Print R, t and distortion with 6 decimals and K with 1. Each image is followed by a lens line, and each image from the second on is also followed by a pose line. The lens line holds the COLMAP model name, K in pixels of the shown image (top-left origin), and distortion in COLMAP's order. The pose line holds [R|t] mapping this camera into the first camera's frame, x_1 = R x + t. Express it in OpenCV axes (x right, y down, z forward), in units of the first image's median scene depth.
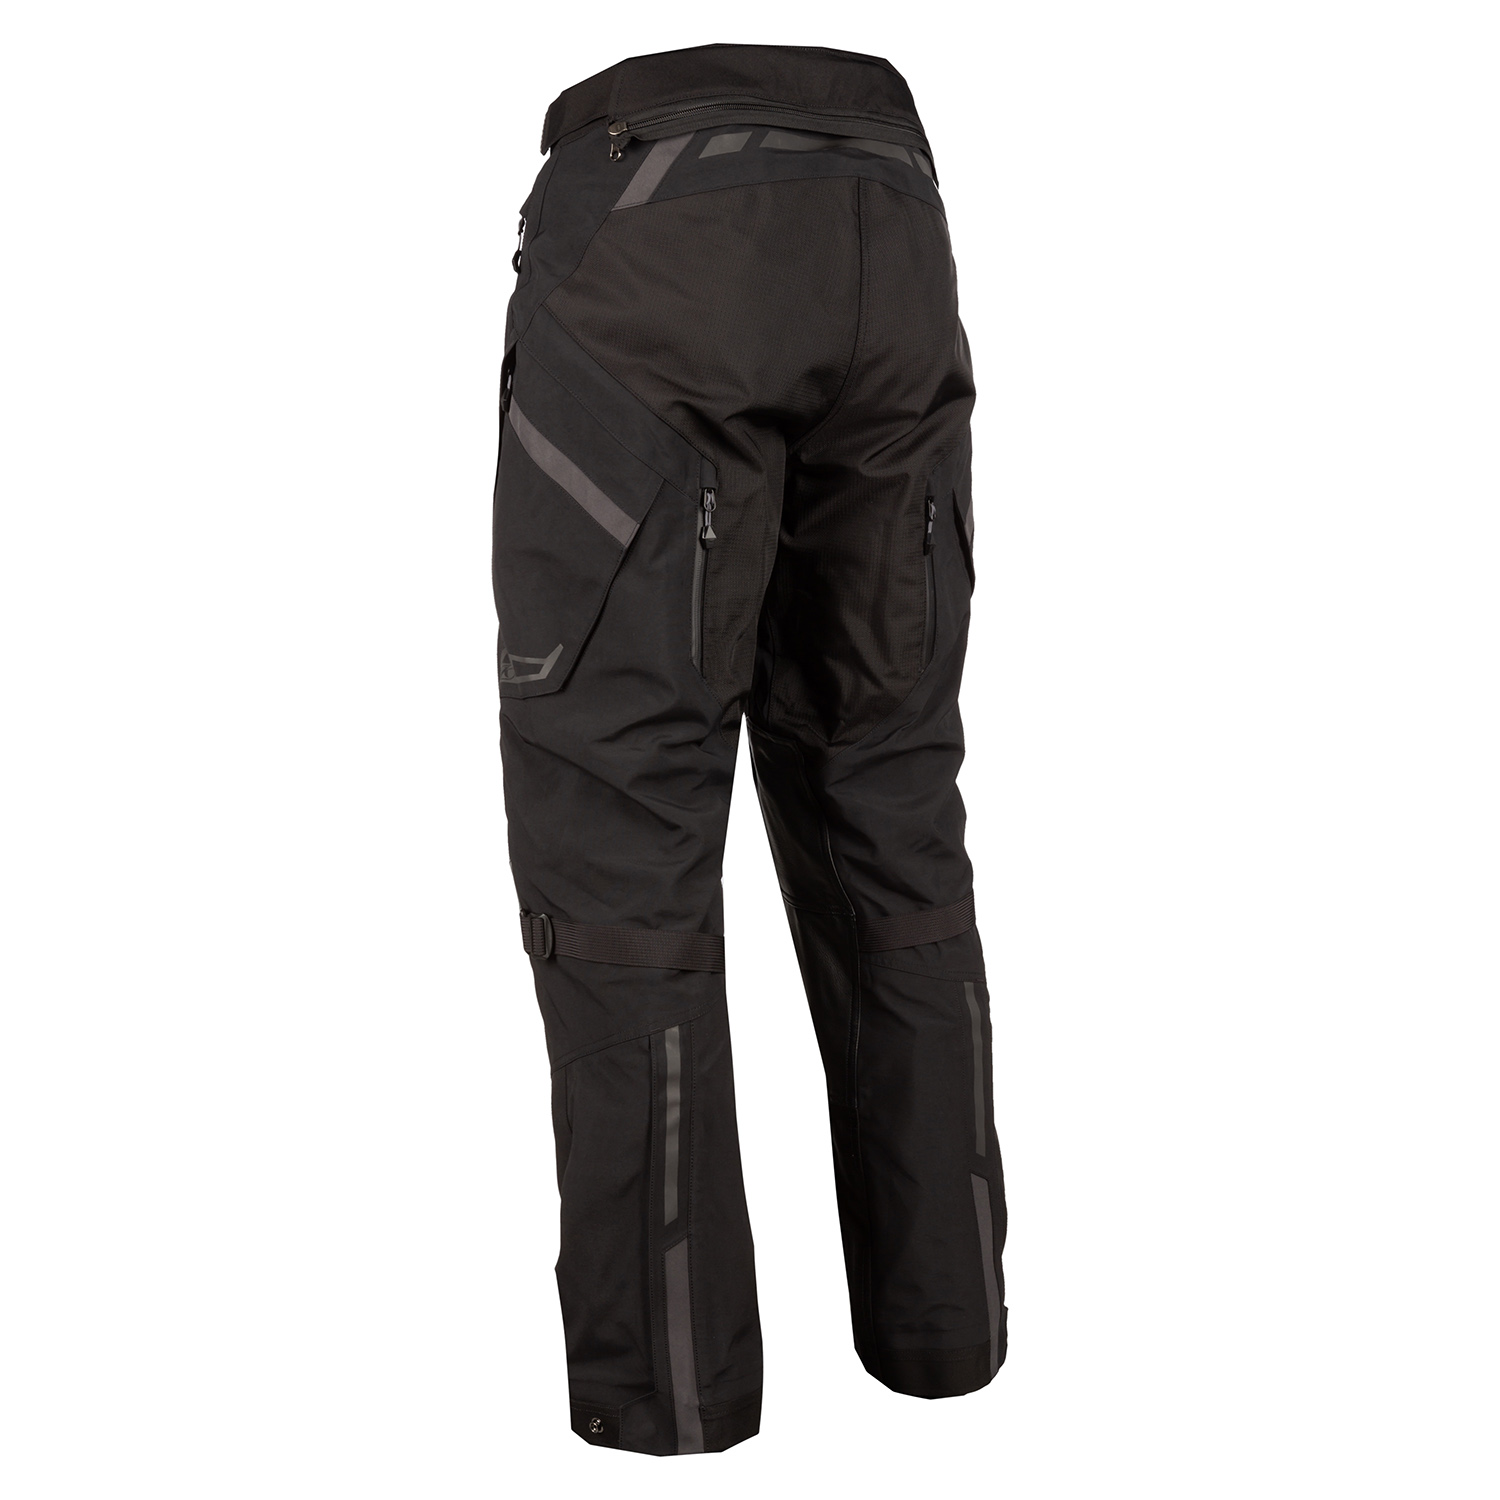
lens RADIAL K [[2453.7, 0, 750.0], [0, 2453.7, 750.0], [0, 0, 1]] dist [-0.668471, 0.128734]
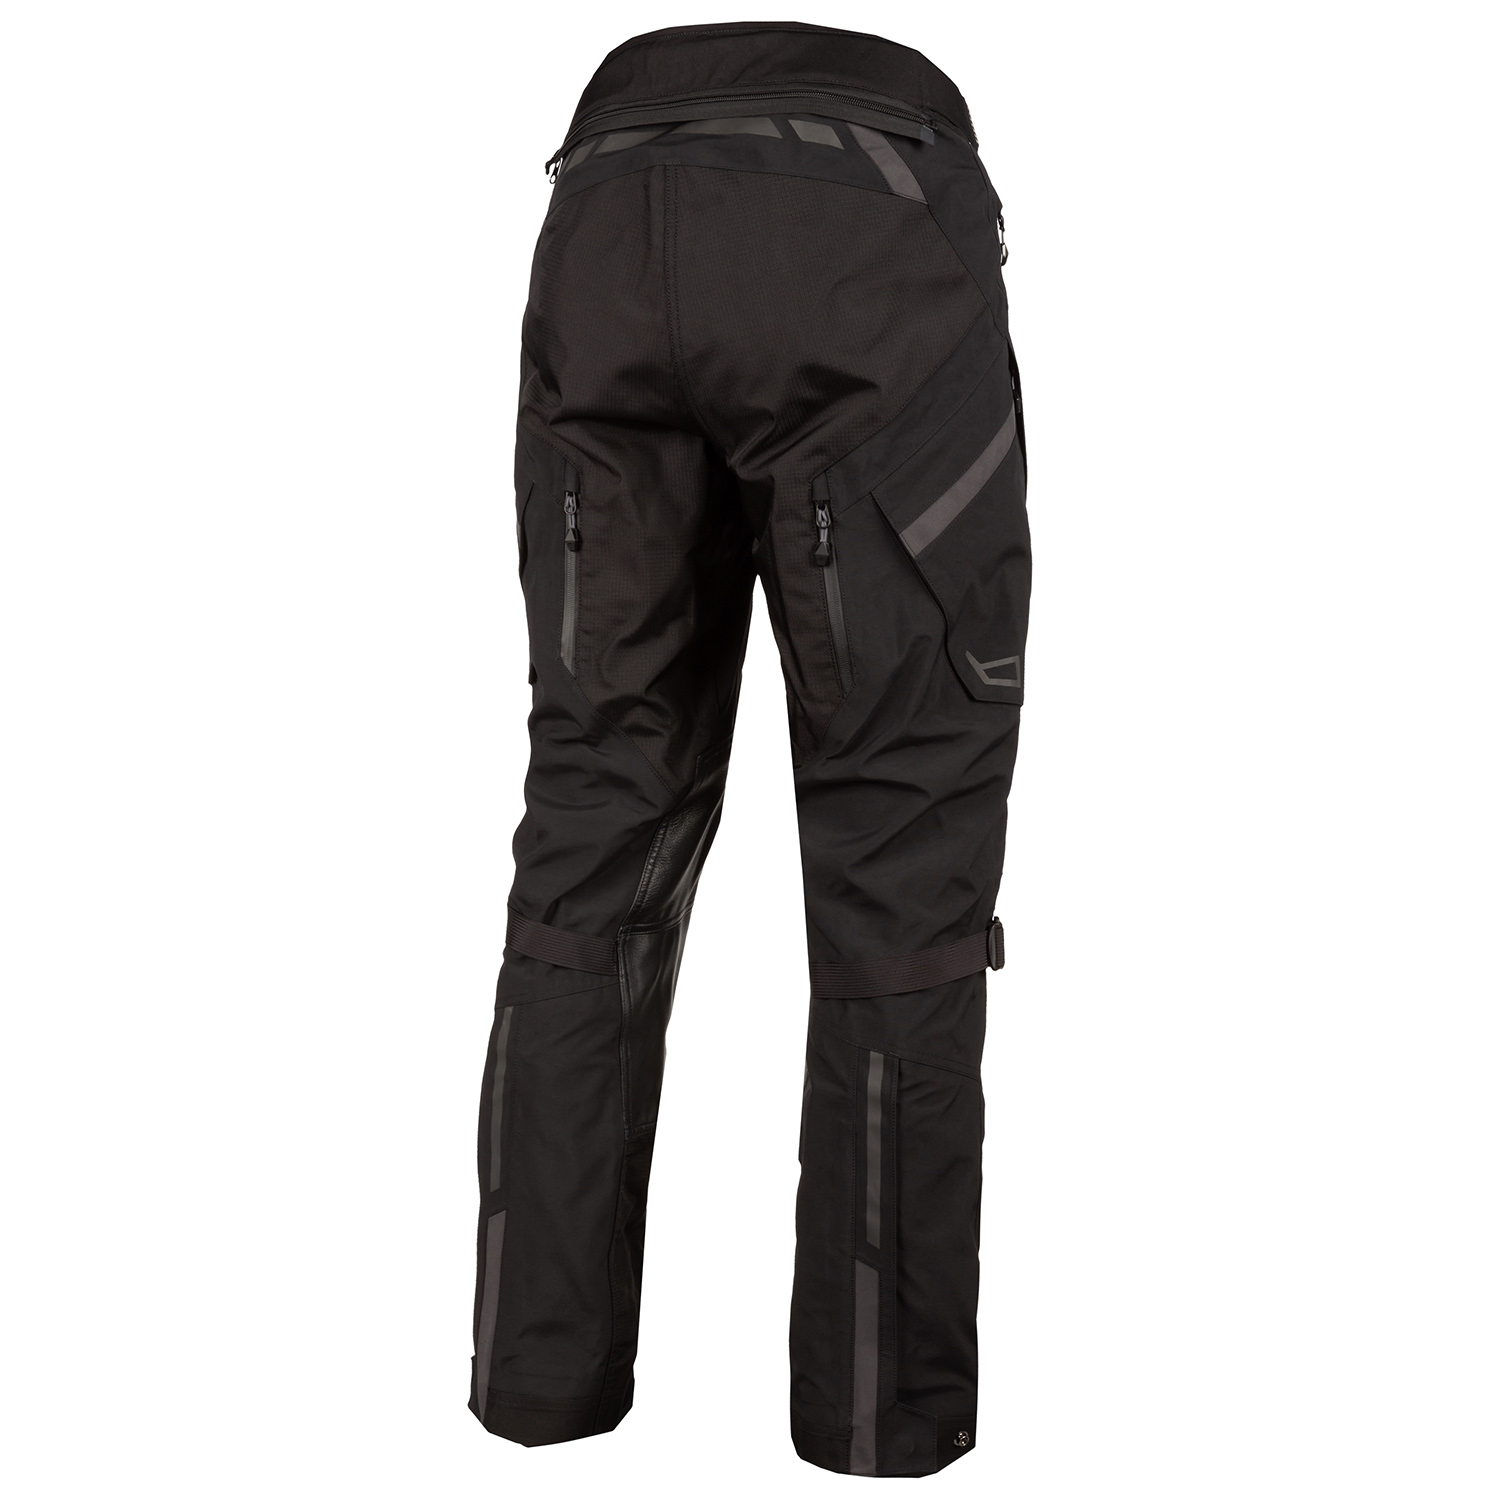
lens RADIAL K [[2453.7, 0, 750.0], [0, 2453.7, 750.0], [0, 0, 1]] dist [-0.668471, 0.128734]
pose [[0.482948, 0.112528, -0.868388, 0.896005], [-0.092960, 0.992693, 0.076936, -0.084190], [0.870700, 0.043569, 0.489880, 0.567106]]
